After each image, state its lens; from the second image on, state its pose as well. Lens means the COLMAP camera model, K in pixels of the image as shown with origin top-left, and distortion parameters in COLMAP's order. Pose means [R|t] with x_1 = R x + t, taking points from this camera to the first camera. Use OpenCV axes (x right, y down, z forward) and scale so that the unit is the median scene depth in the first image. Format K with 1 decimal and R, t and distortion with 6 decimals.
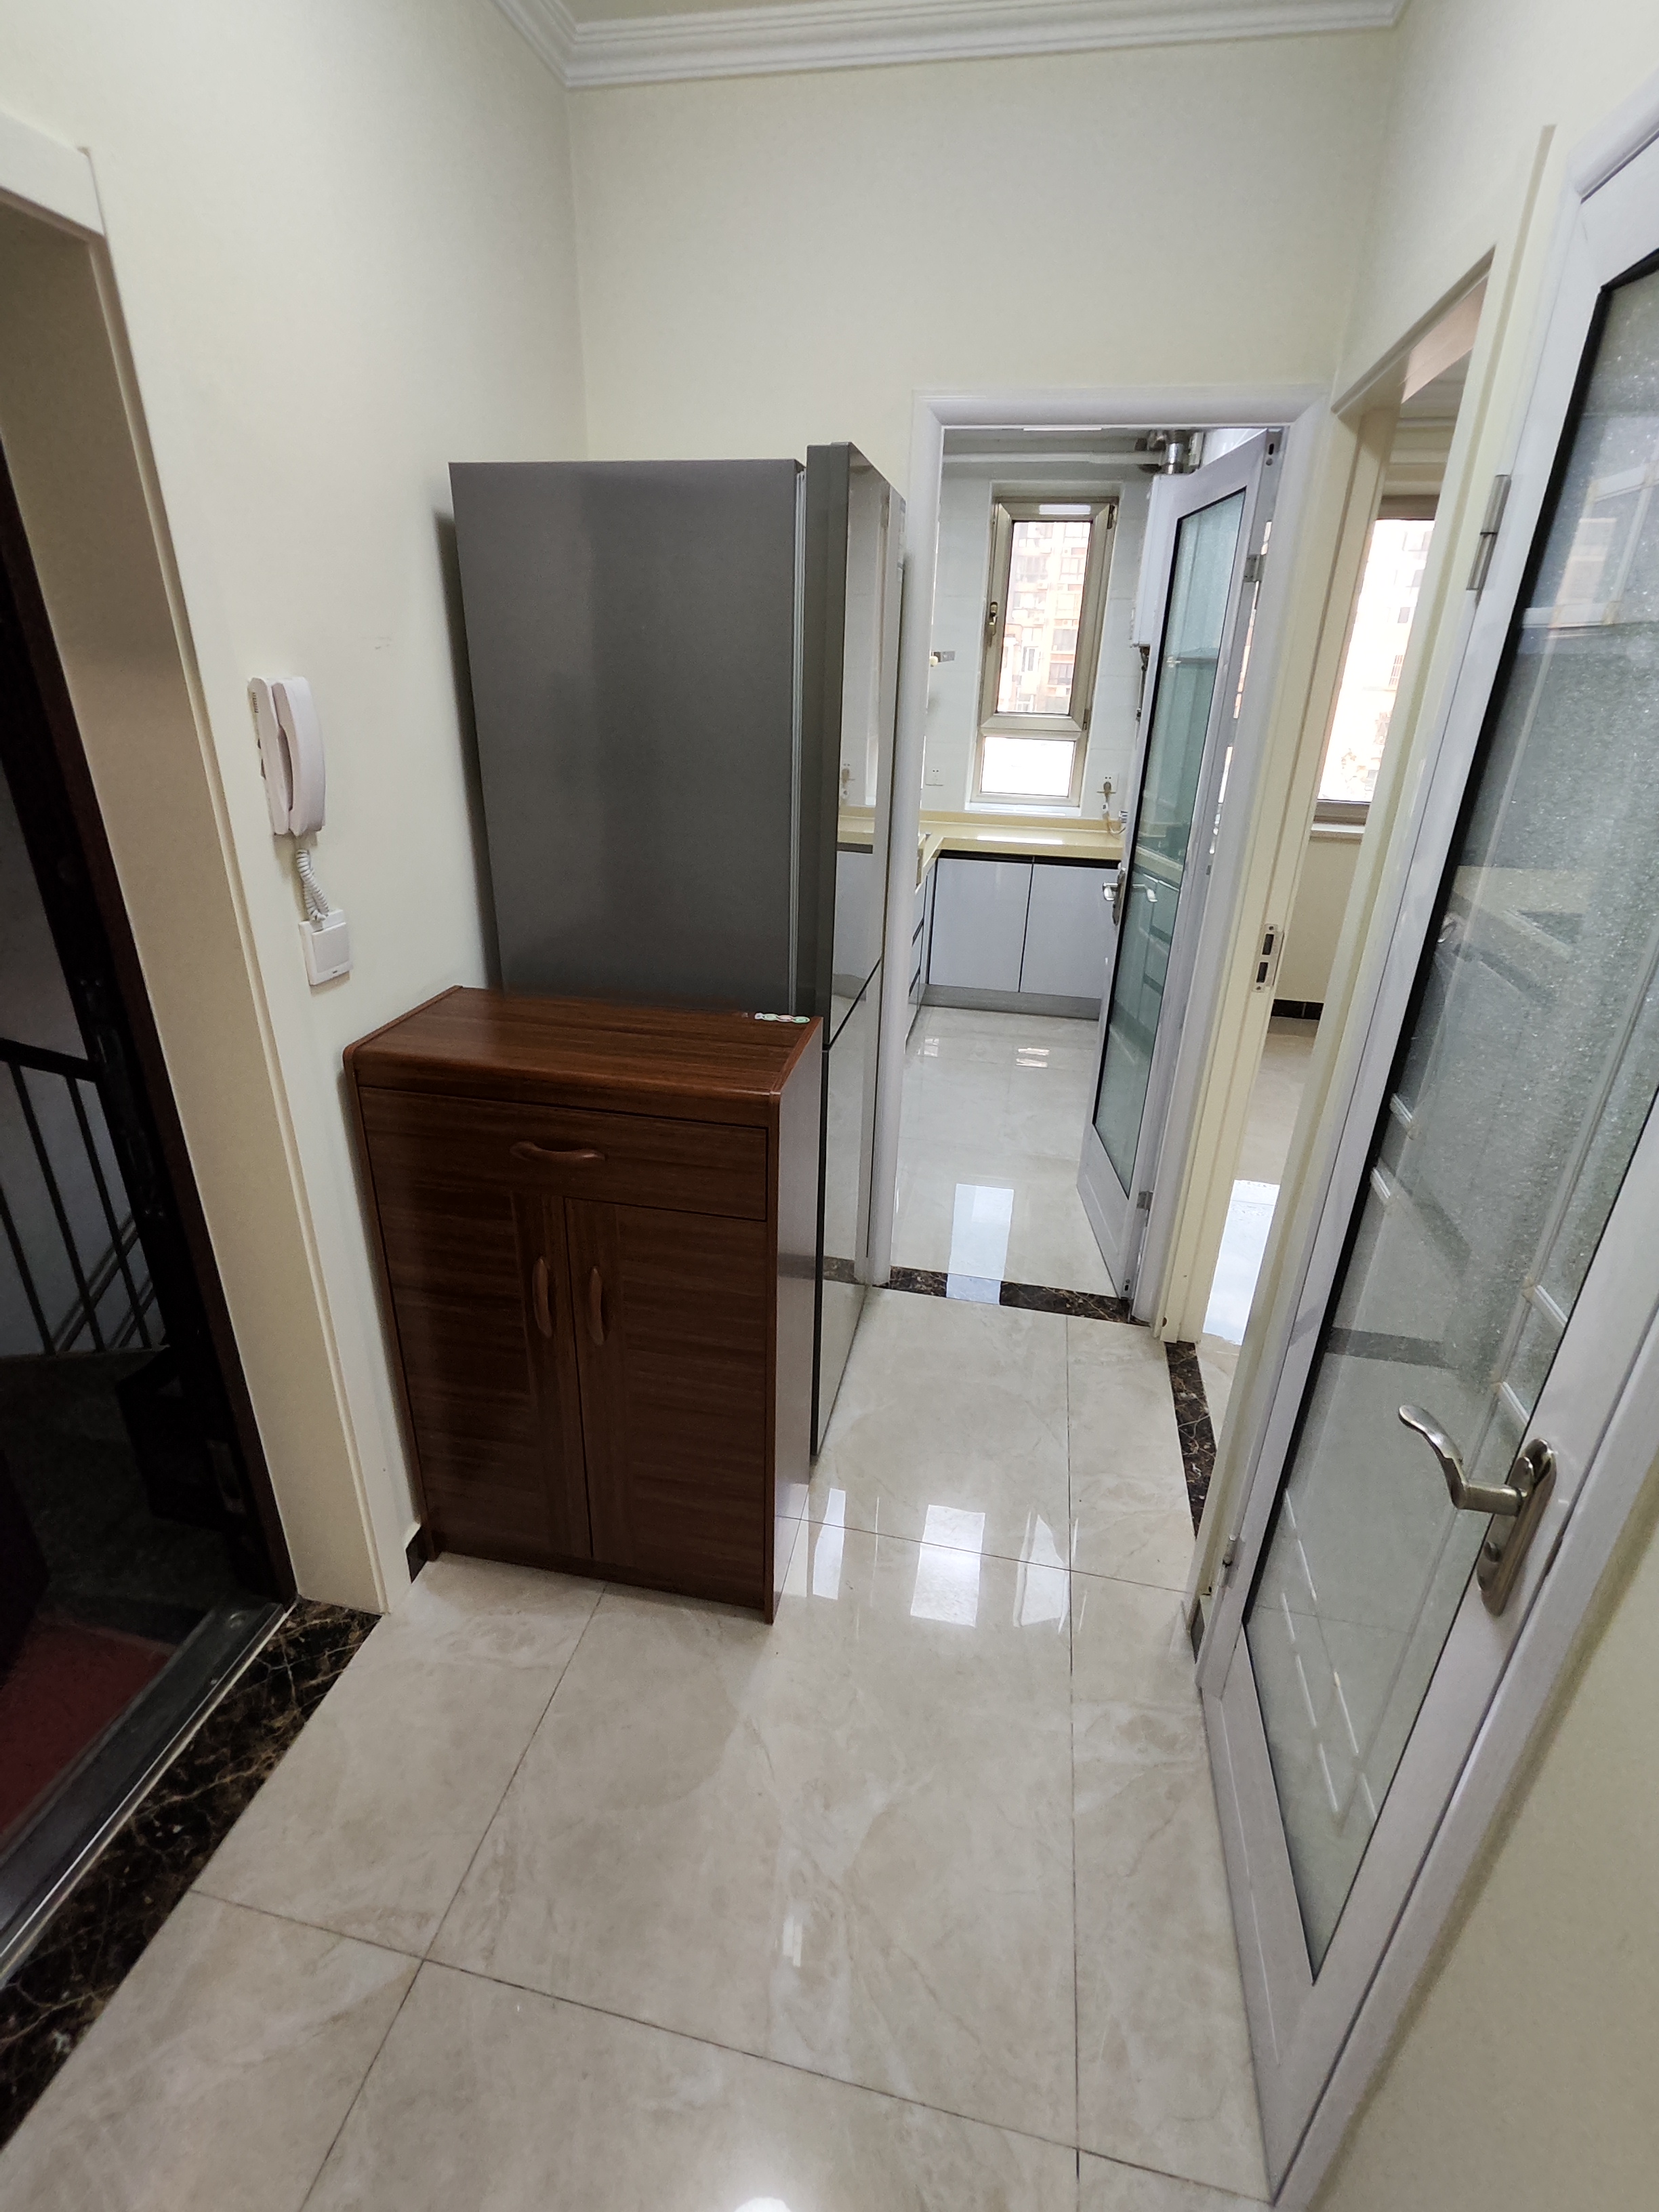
lens RADIAL K [[1007.4, 0, 825.5], [0, 1007.4, 1093.9], [0, 0, 1]] dist [-0.004391, -0.000229]
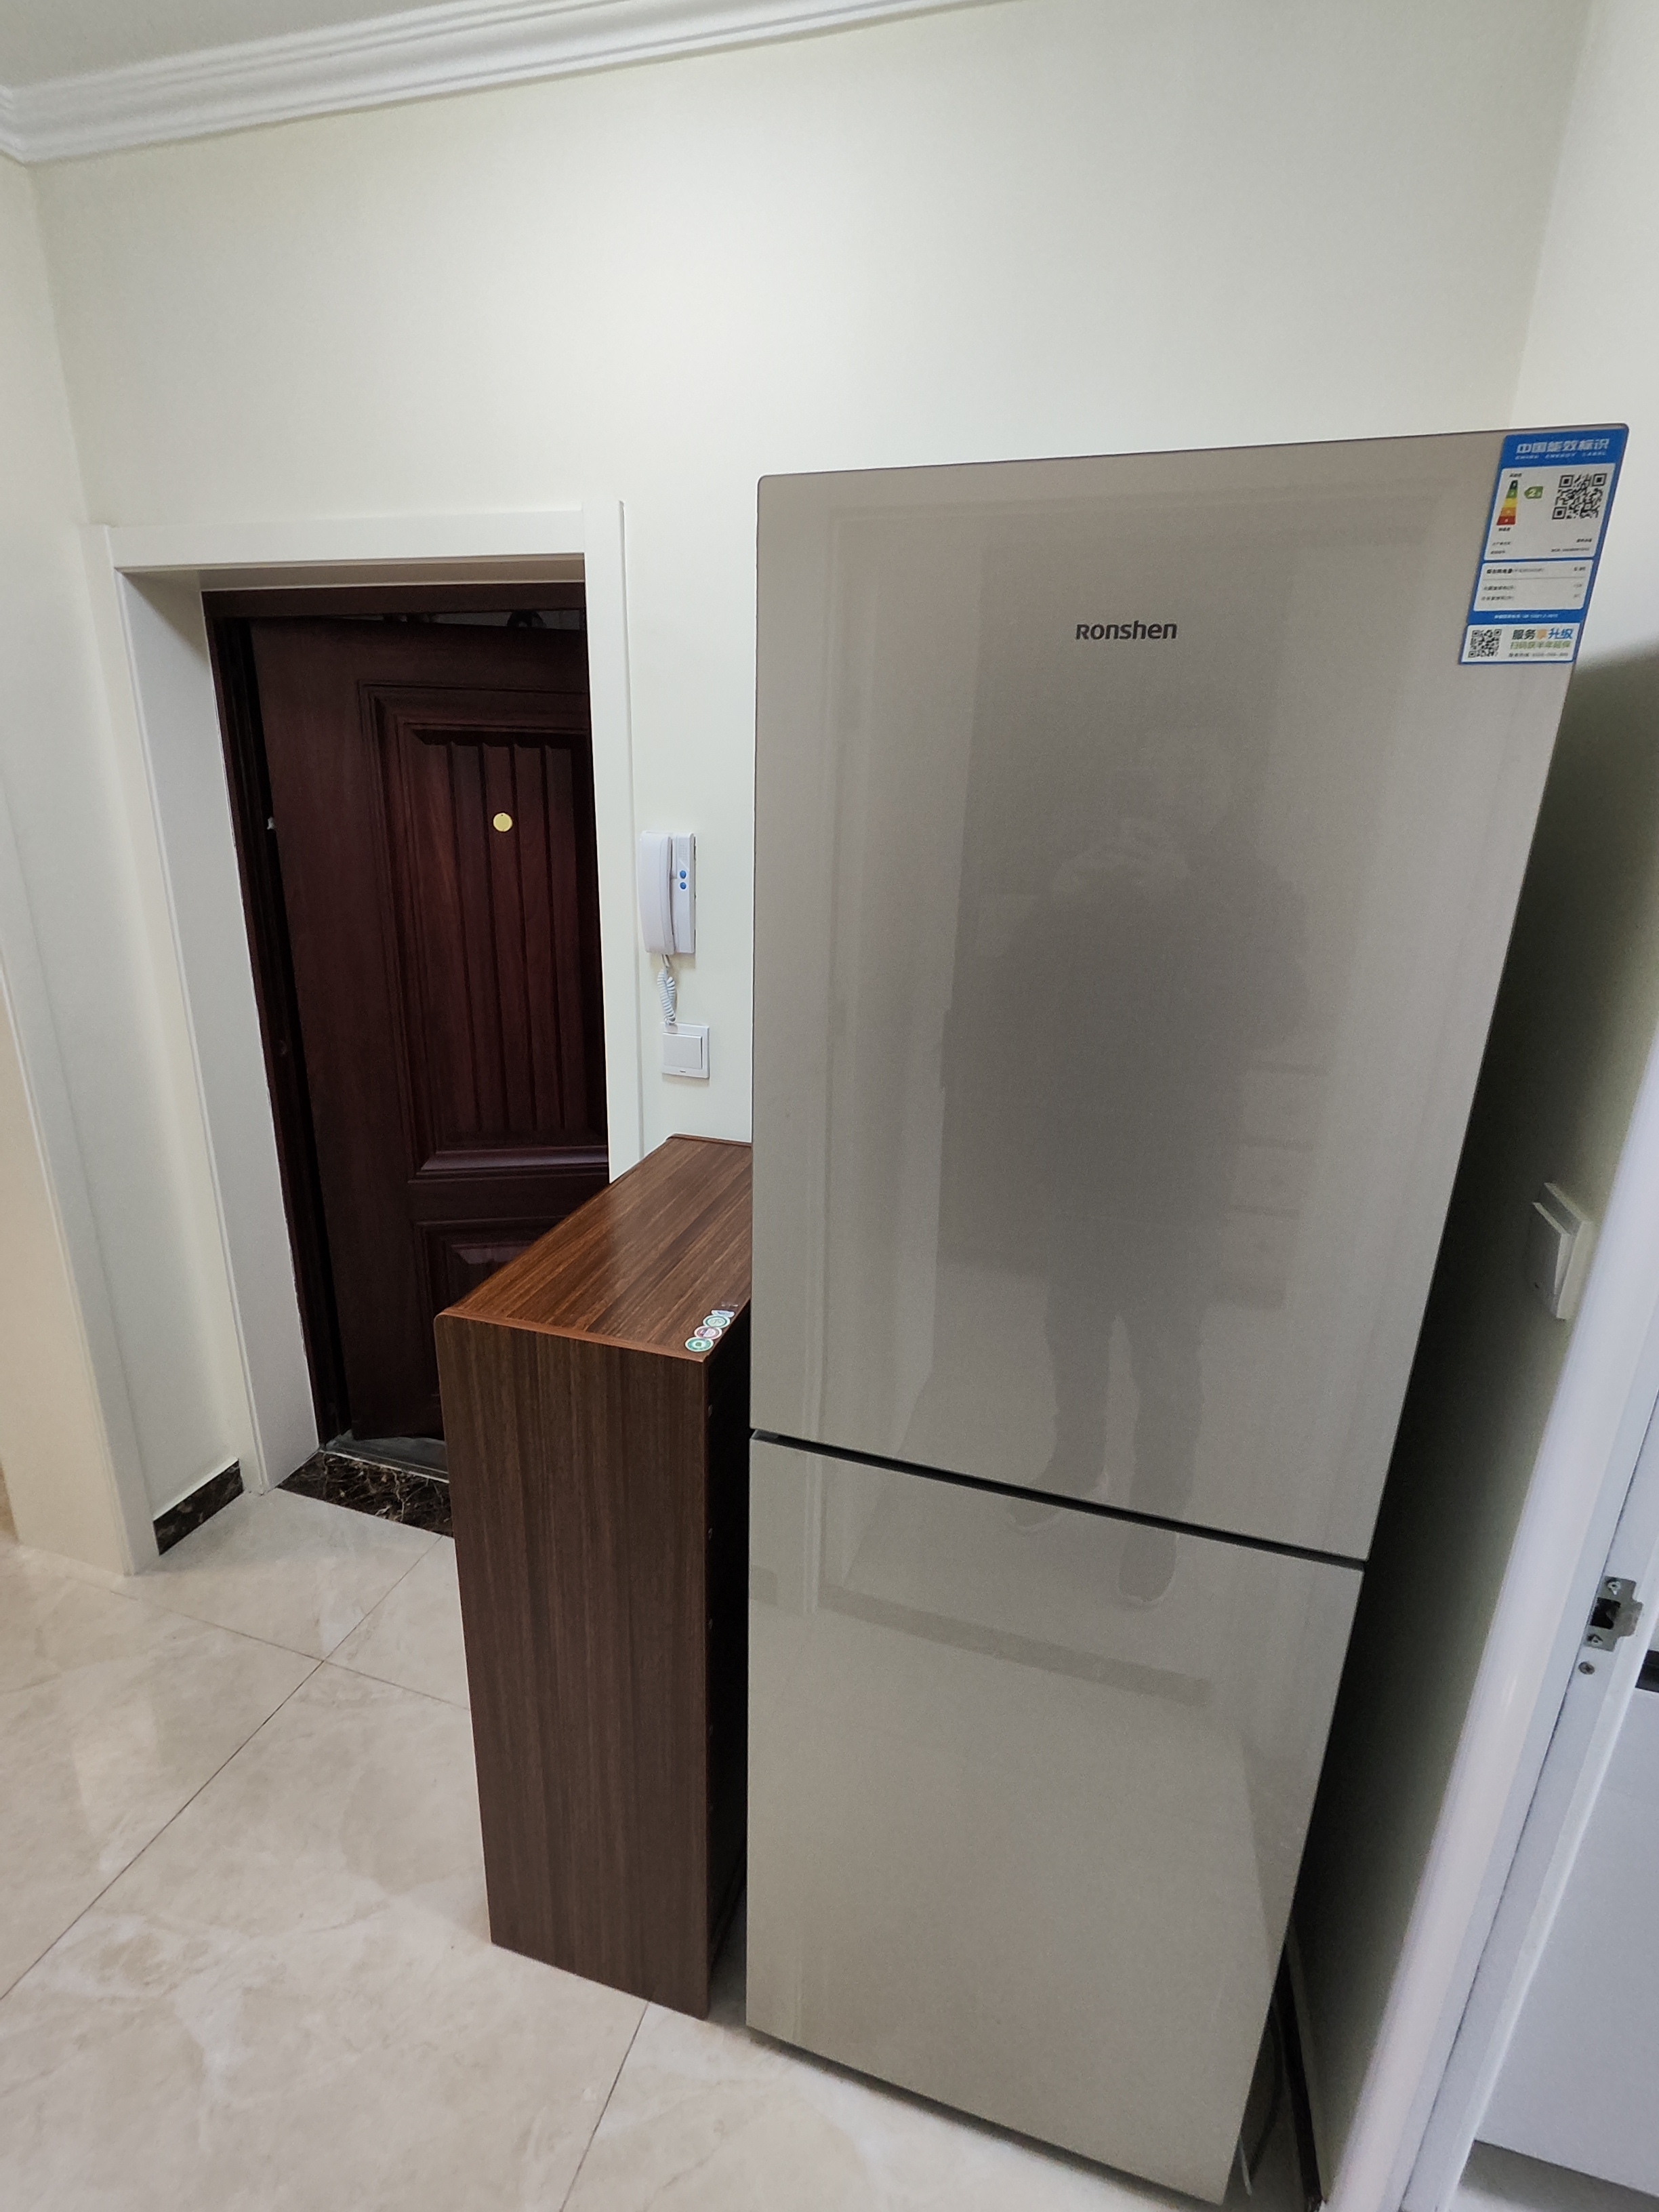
lens RADIAL K [[1007.4, 0, 825.5], [0, 1007.4, 1093.9], [0, 0, 1]] dist [-0.004391, -0.000229]
pose [[-0.083949, 0.266406, -0.960198, 0.661220], [-0.432877, 0.858179, 0.275947, -0.510909], [0.897536, 0.438813, 0.043278, 1.147293]]
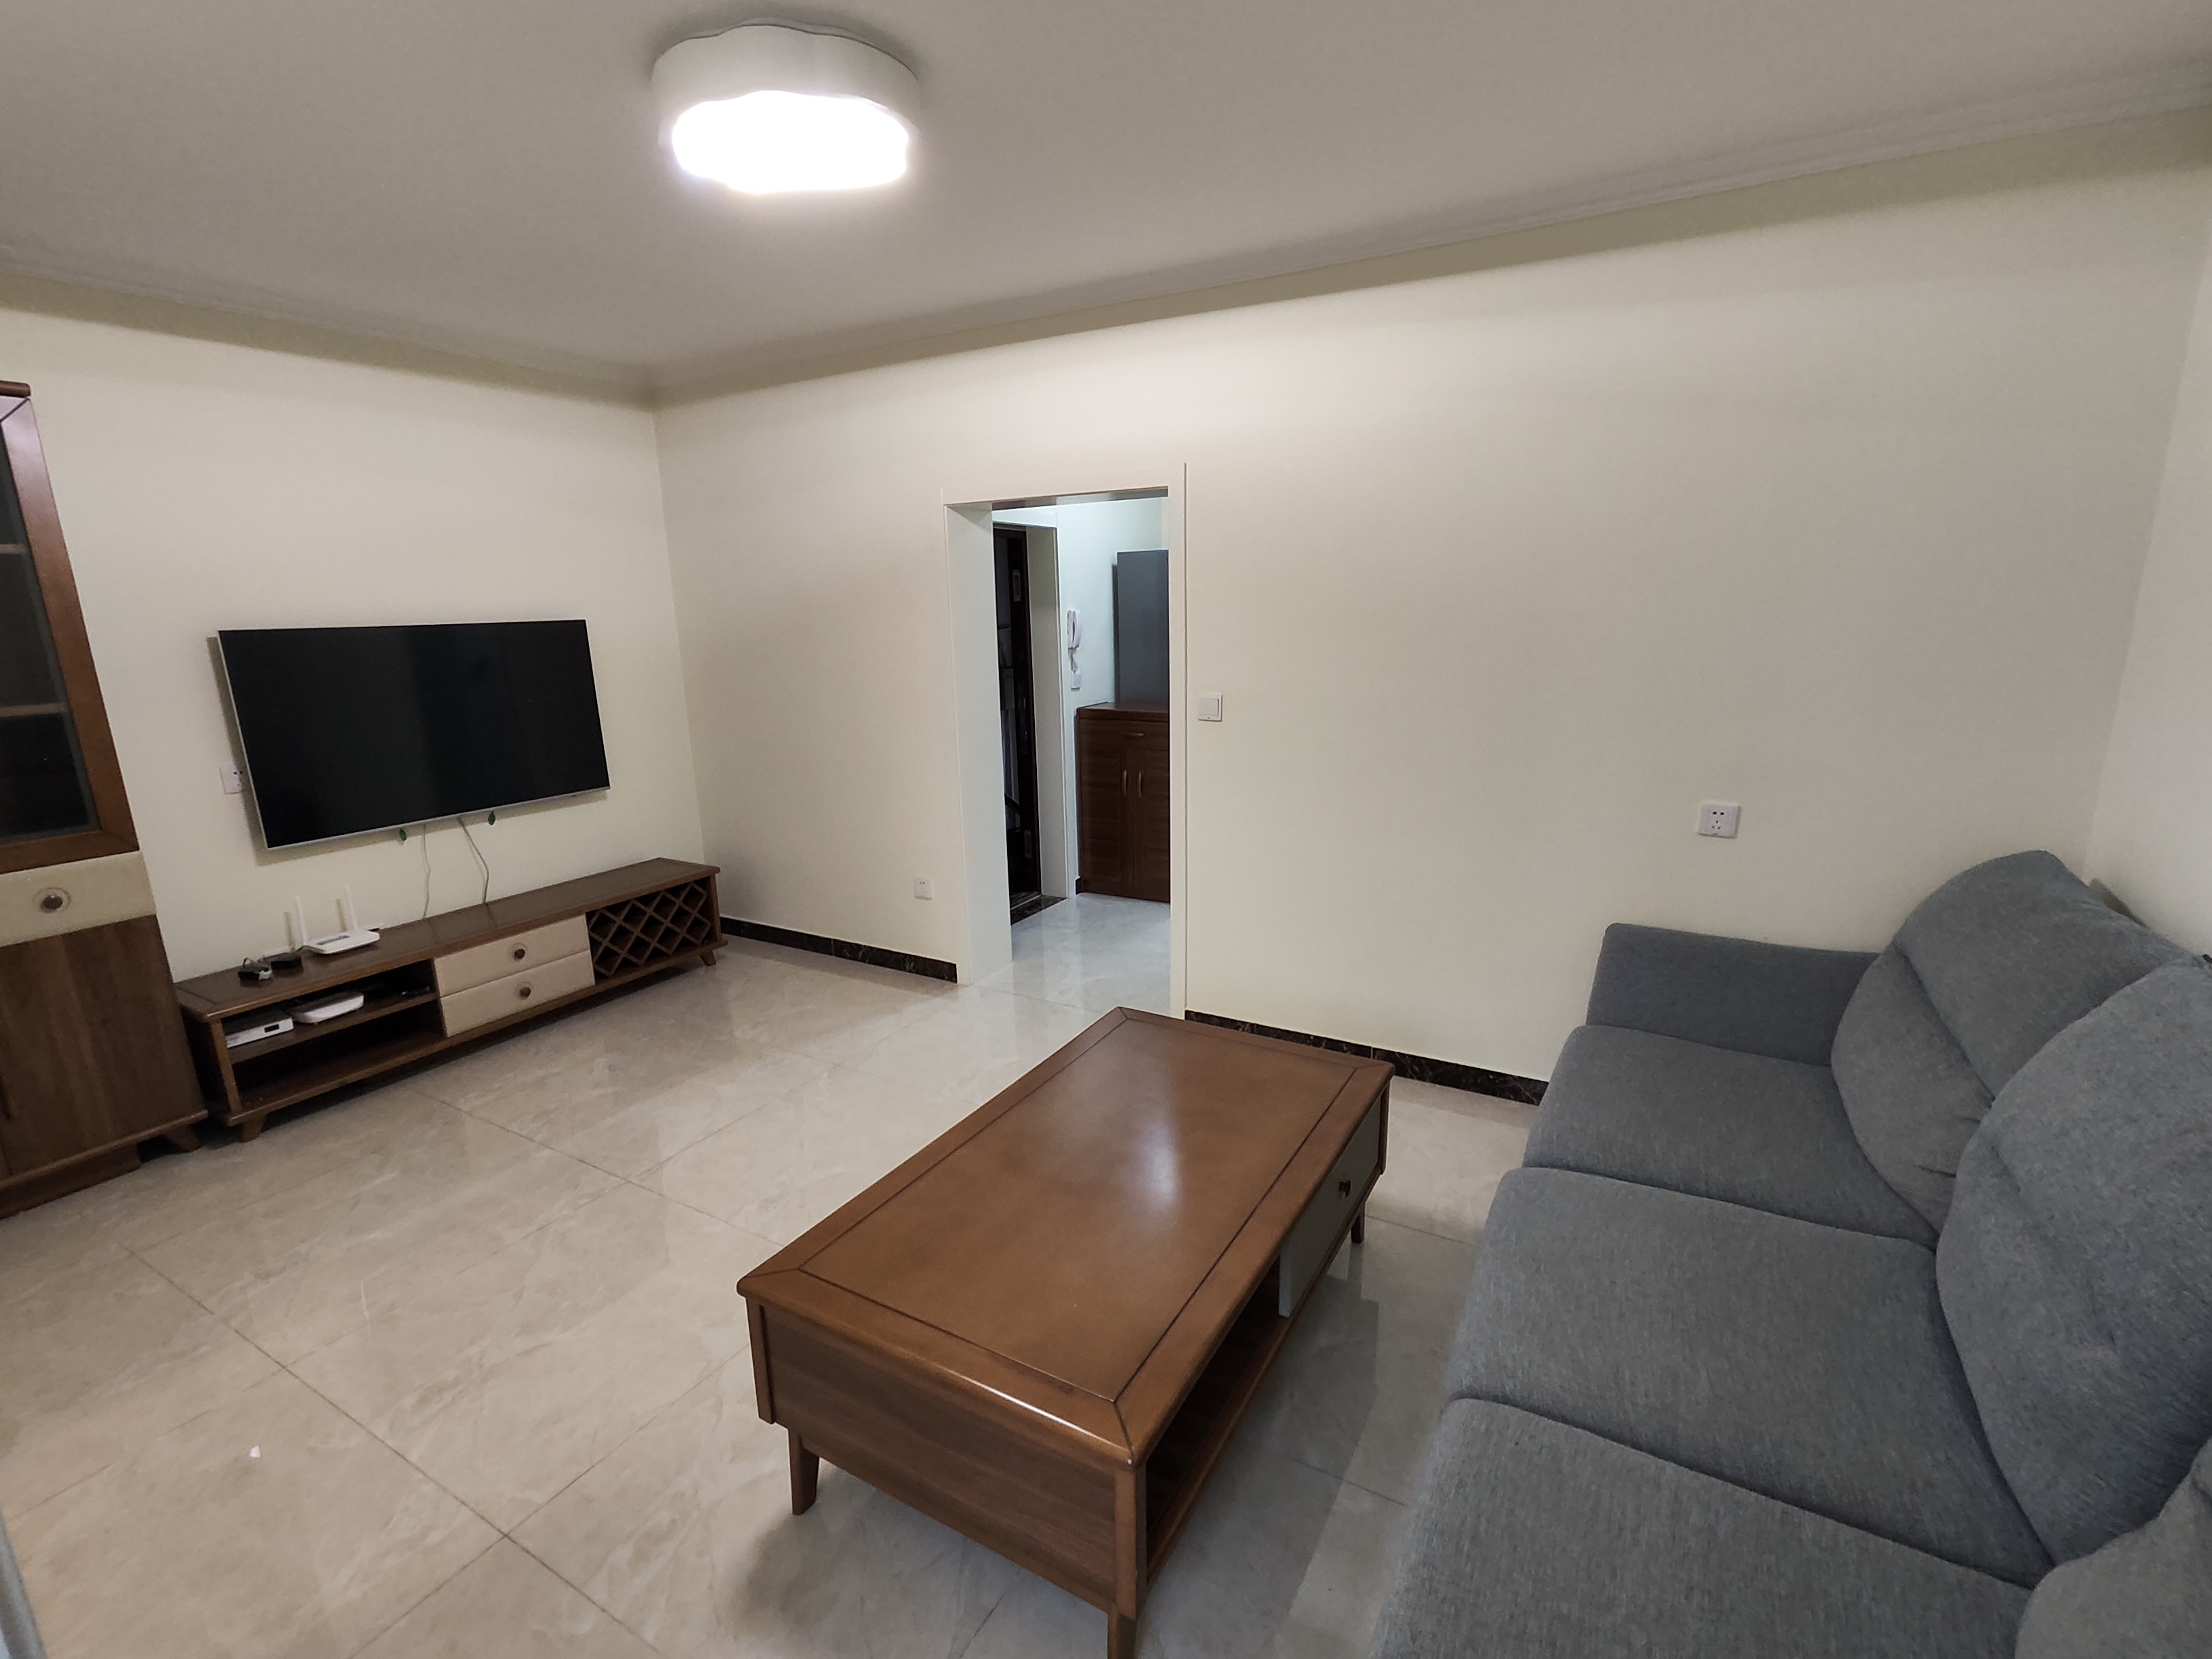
lens RADIAL K [[1007.4, 0, 1121.9], [0, 1007.4, 838.8], [0, 0, 1]] dist [-0.004391, -0.000229]
pose [[0.952856, 0.024297, -0.302449, 0.822703], [-0.077350, 0.983307, -0.164693, 1.056686], [0.293399, 0.180323, 0.938829, -2.385637]]
